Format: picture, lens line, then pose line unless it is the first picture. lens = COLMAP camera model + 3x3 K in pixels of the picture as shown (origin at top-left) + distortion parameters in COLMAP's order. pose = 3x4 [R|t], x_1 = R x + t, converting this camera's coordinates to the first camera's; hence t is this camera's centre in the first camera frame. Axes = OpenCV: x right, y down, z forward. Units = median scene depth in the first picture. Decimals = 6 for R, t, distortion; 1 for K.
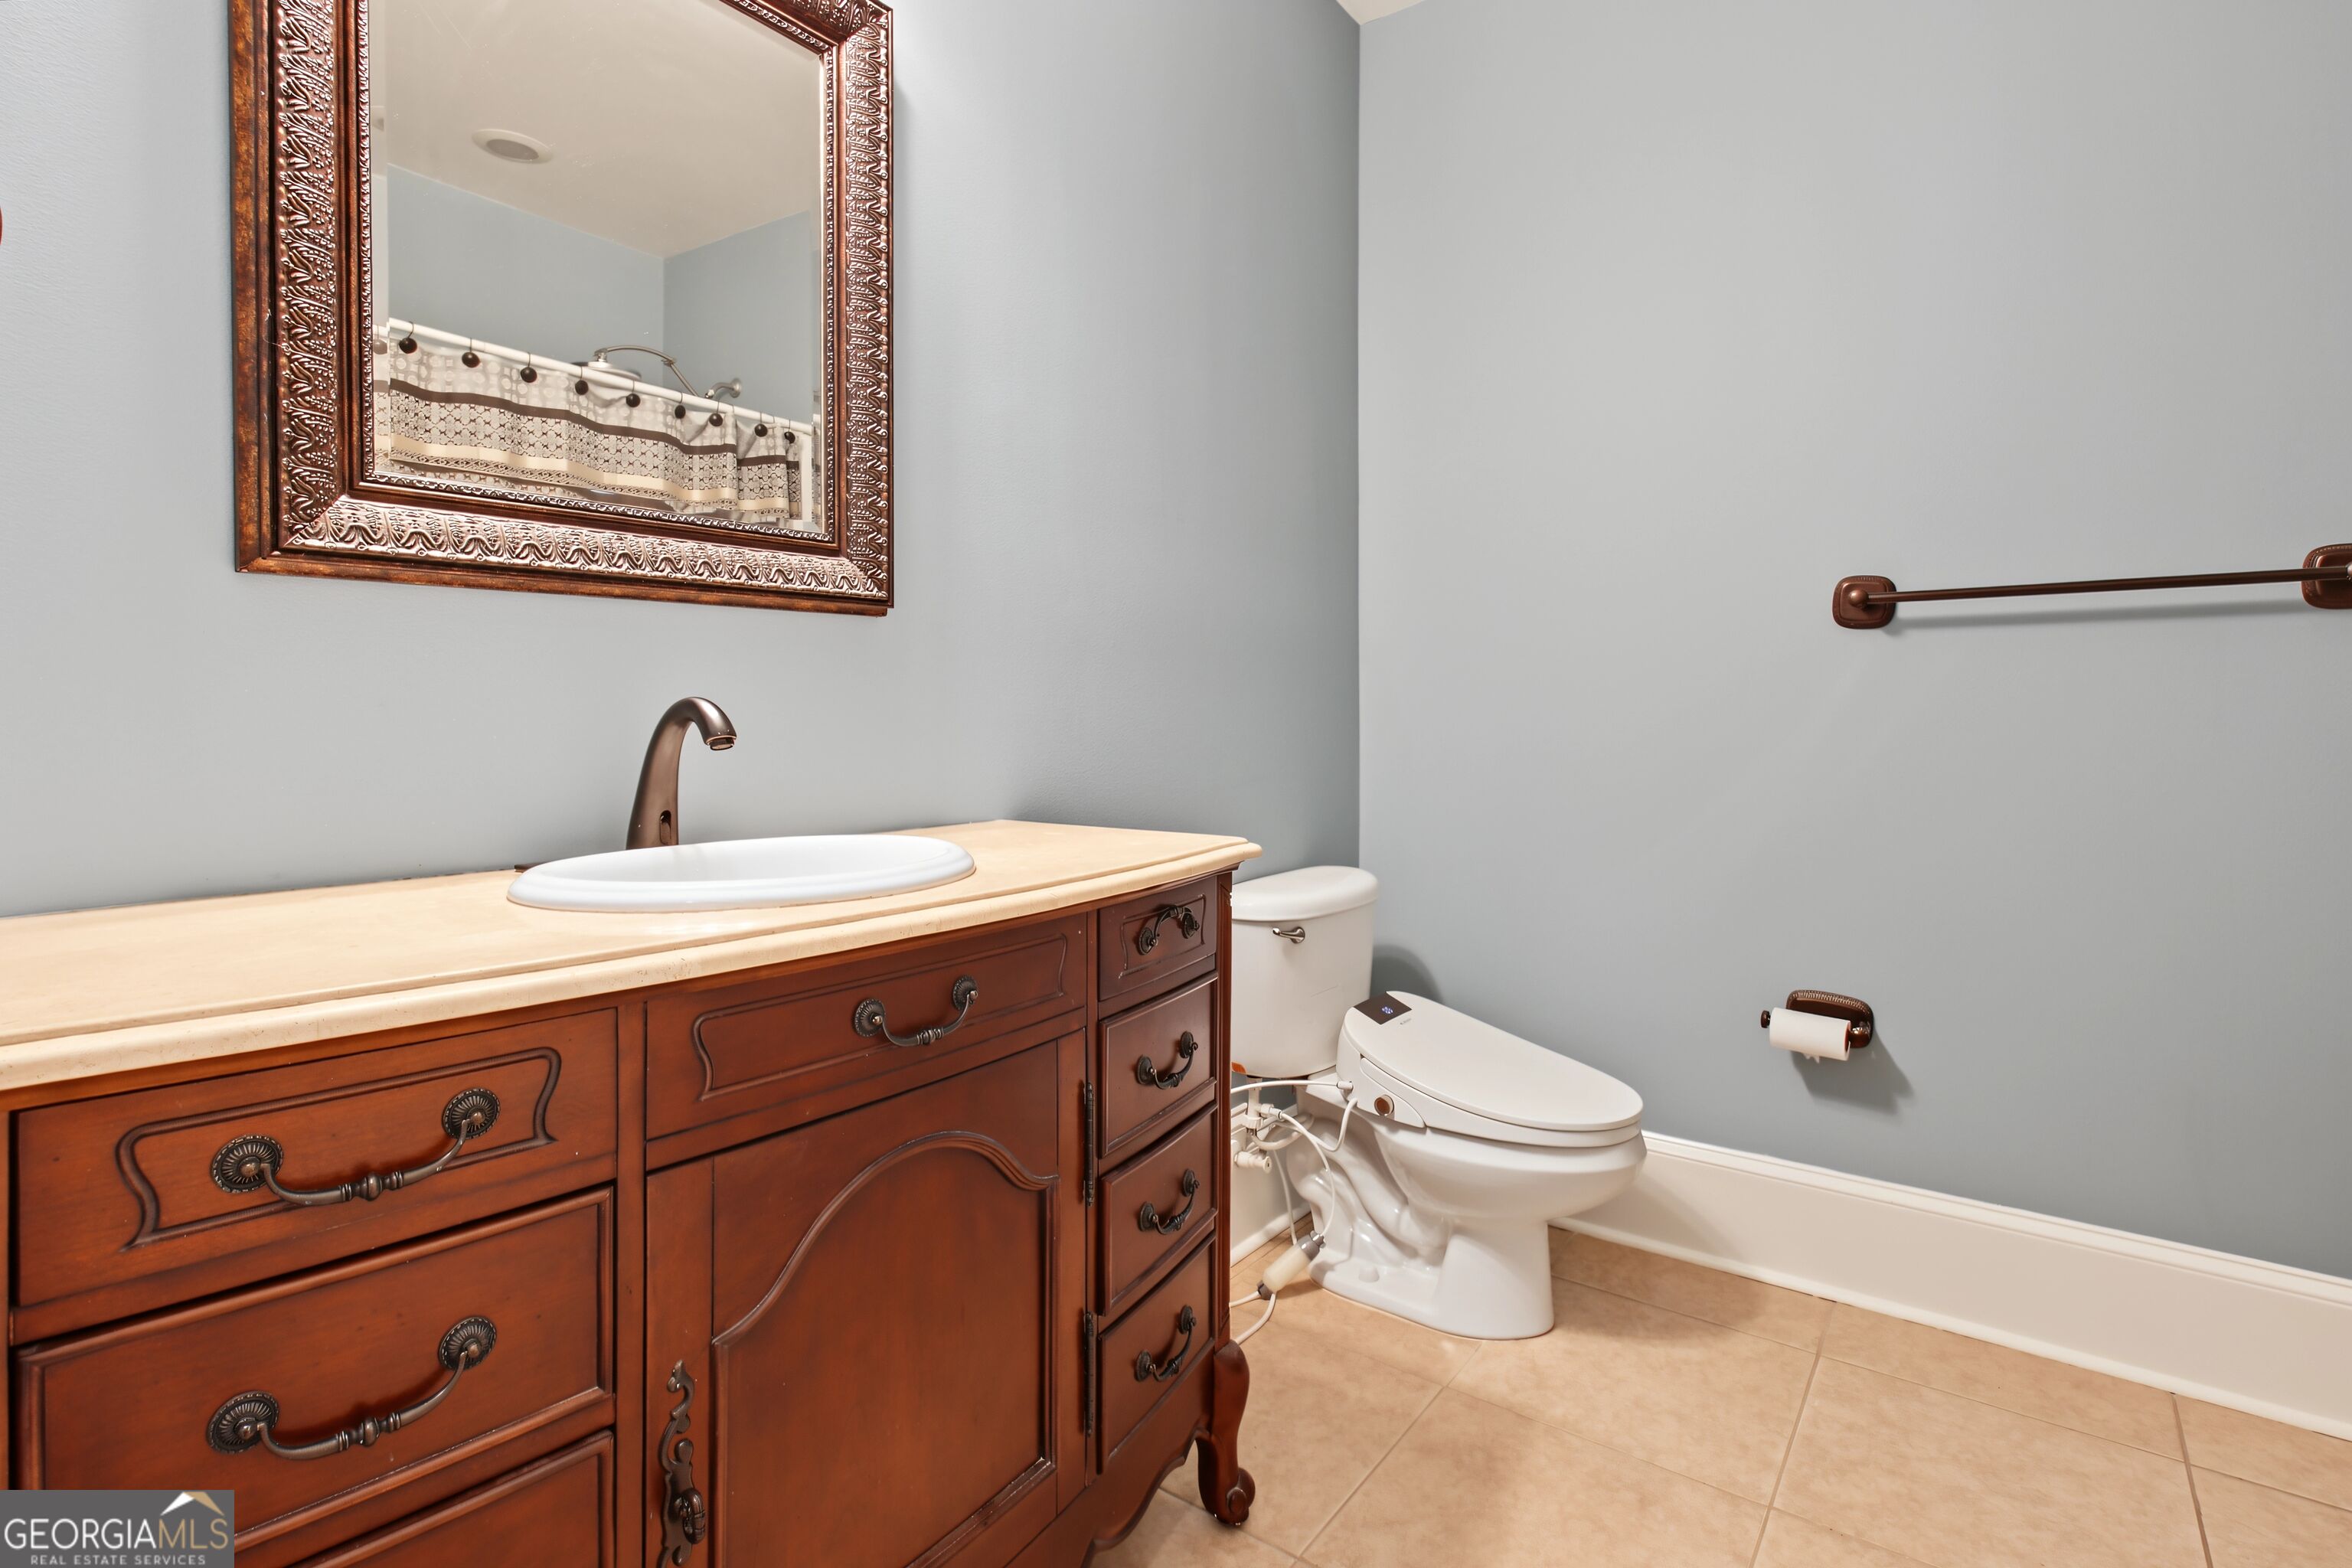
lens RADIAL K [[1132.7, 0, 1201.6], [0, 1132.7, 721.9], [0, 0, 1]] dist [0.010318, -0.000369]
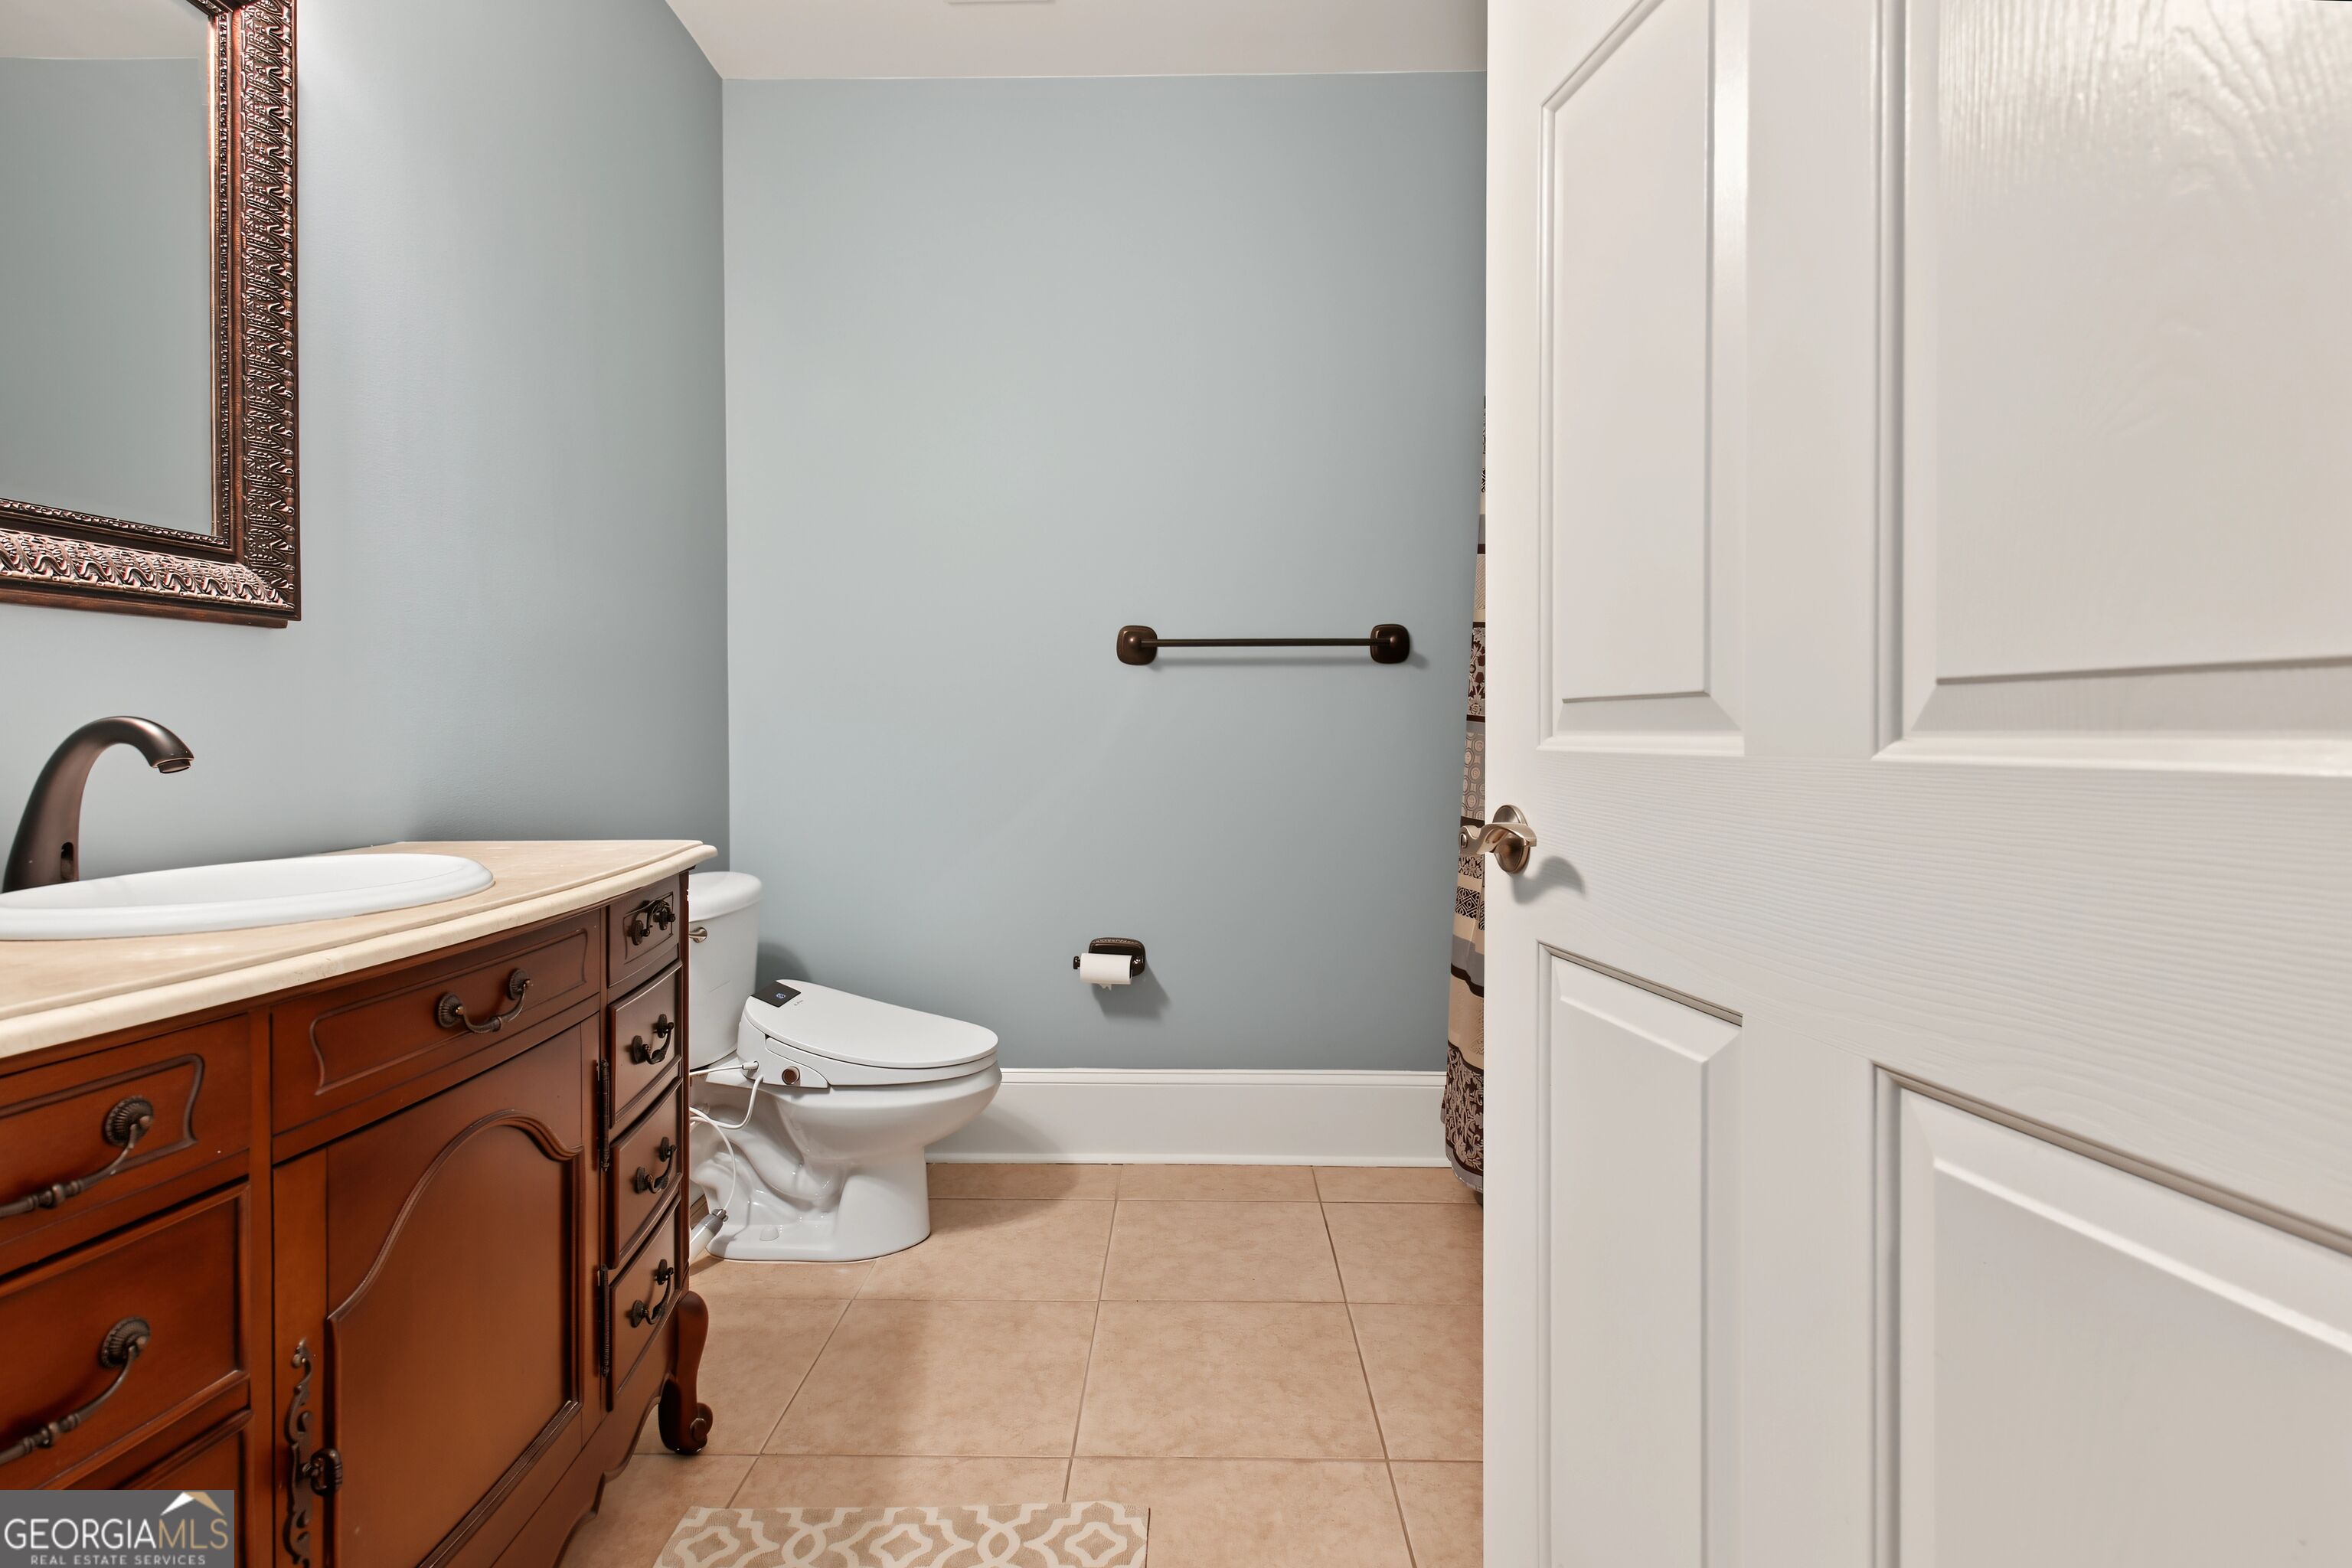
lens RADIAL K [[1132.7, 0, 1190.2], [0, 1132.7, 732.0], [0, 0, 1]] dist [0.010318, -0.000369]
pose [[0.814712, -0.005690, 0.579839, -0.222425], [0.006806, 0.999977, 0.000250, -0.002863], [-0.579826, 0.003743, 0.814731, -0.204328]]
